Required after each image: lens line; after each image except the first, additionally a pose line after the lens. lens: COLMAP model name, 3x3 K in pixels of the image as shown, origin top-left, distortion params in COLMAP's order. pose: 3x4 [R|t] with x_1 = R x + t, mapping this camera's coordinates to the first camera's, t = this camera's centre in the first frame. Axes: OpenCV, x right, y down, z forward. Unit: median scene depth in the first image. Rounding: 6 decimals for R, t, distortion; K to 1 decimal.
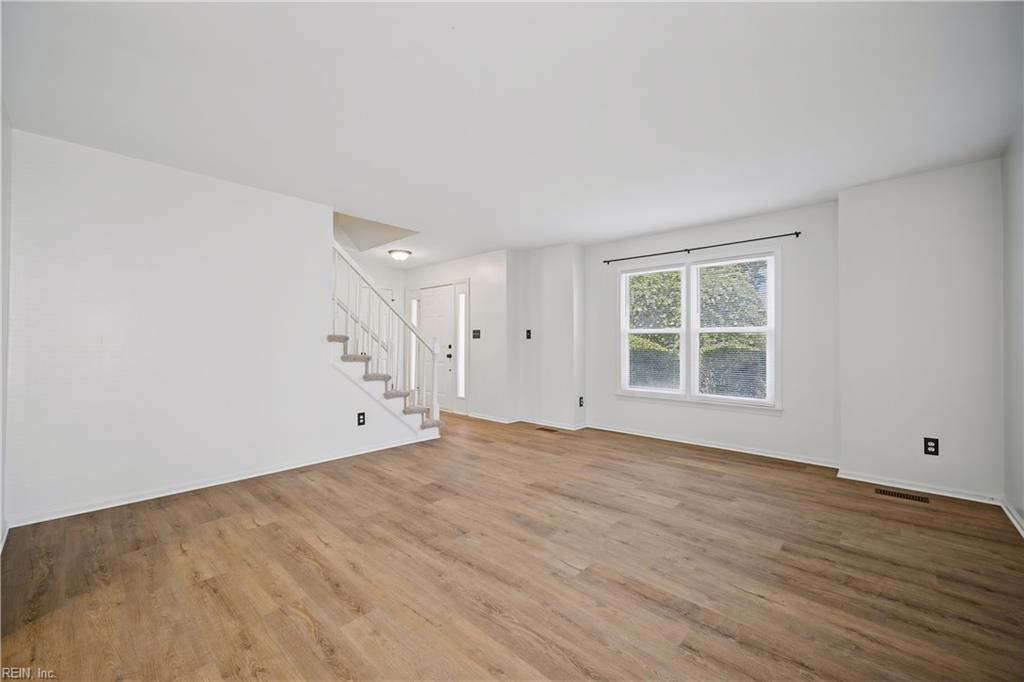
lens RADIAL K [[408.1, 0, 504.1], [0, 408.1, 342.1], [0, 0, 1]] dist [0.000603, 0.000219]
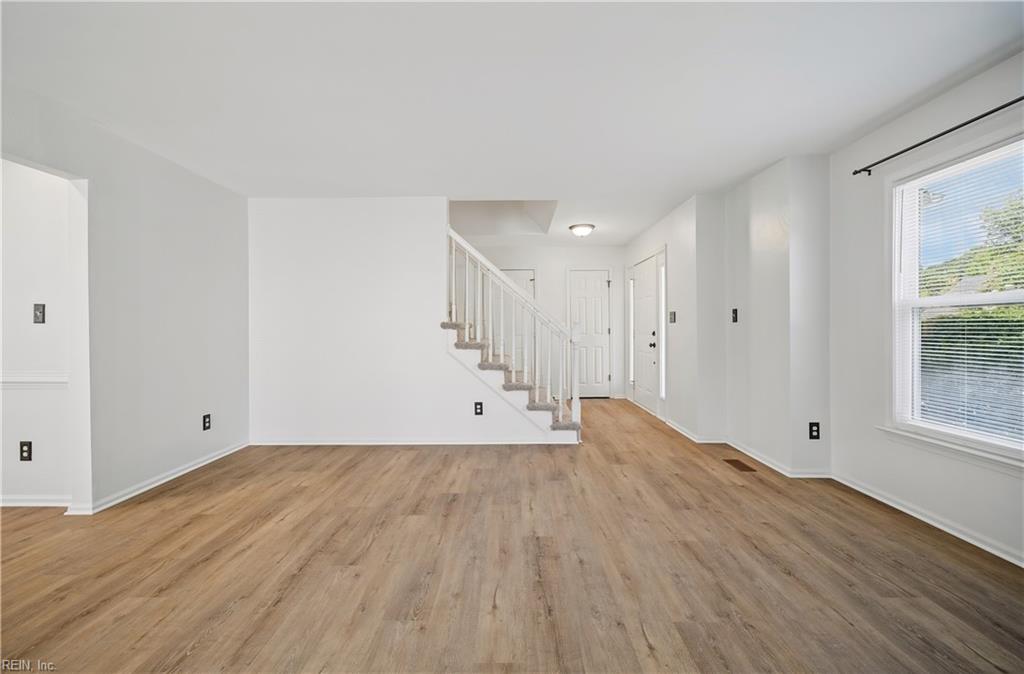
lens RADIAL K [[408.1, 0, 510.9], [0, 408.1, 334.2], [0, 0, 1]] dist [0.000603, 0.000219]
pose [[0.679144, 0.002714, -0.734000, 0.459879], [0.007712, 0.999912, 0.010833, 0.002335], [0.733965, -0.013018, 0.679063, 0.441299]]
